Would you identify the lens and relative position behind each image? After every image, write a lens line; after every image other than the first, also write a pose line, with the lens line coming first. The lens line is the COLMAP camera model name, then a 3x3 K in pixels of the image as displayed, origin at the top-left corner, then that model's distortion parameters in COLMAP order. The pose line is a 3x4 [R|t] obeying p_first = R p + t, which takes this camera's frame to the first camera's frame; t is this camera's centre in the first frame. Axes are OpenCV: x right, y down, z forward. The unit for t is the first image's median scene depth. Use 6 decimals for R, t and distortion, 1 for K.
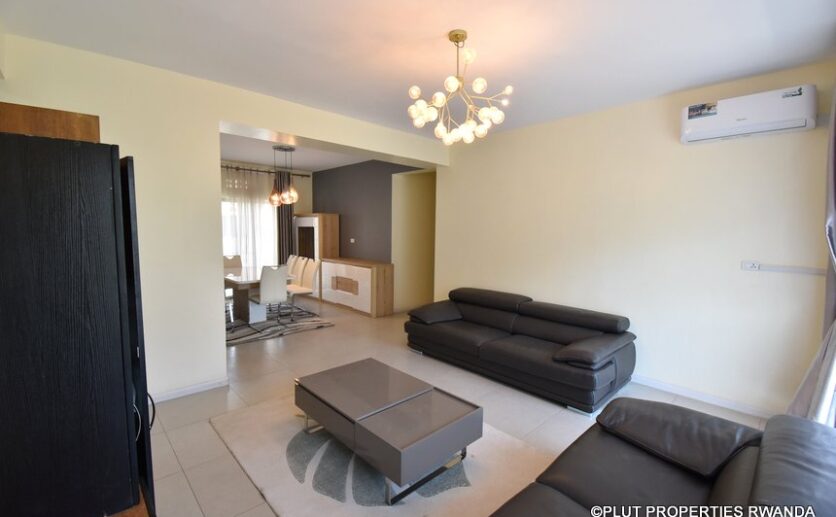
lens RADIAL K [[370.5, 0, 418.0], [0, 370.5, 258.5], [0, 0, 1]] dist [0.001349, 0.000017]
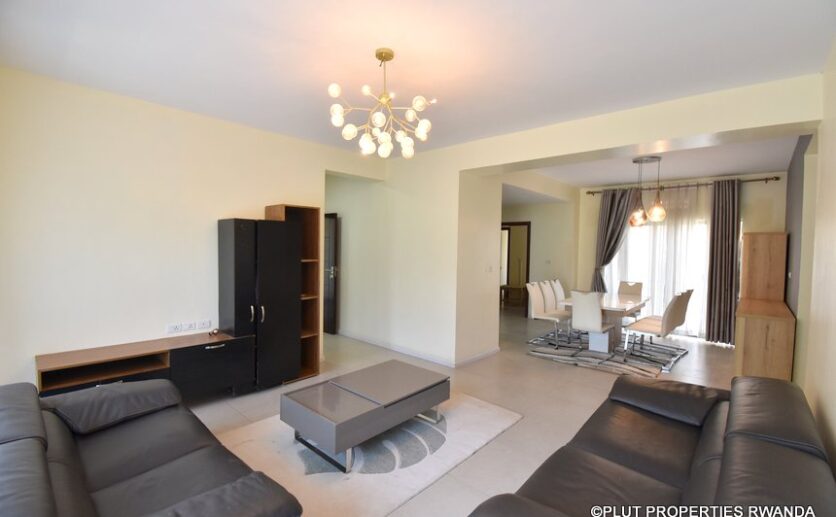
lens RADIAL K [[373.1, 0, 417.6], [0, 373.1, 256.1], [0, 0, 1]] dist [0.001465, -0.012593]
pose [[0.069221, 0.009370, -0.997557, 0.488109], [-0.100951, 0.994889, 0.002340, -0.025220], [0.992480, 0.100543, 0.069813, 0.463041]]
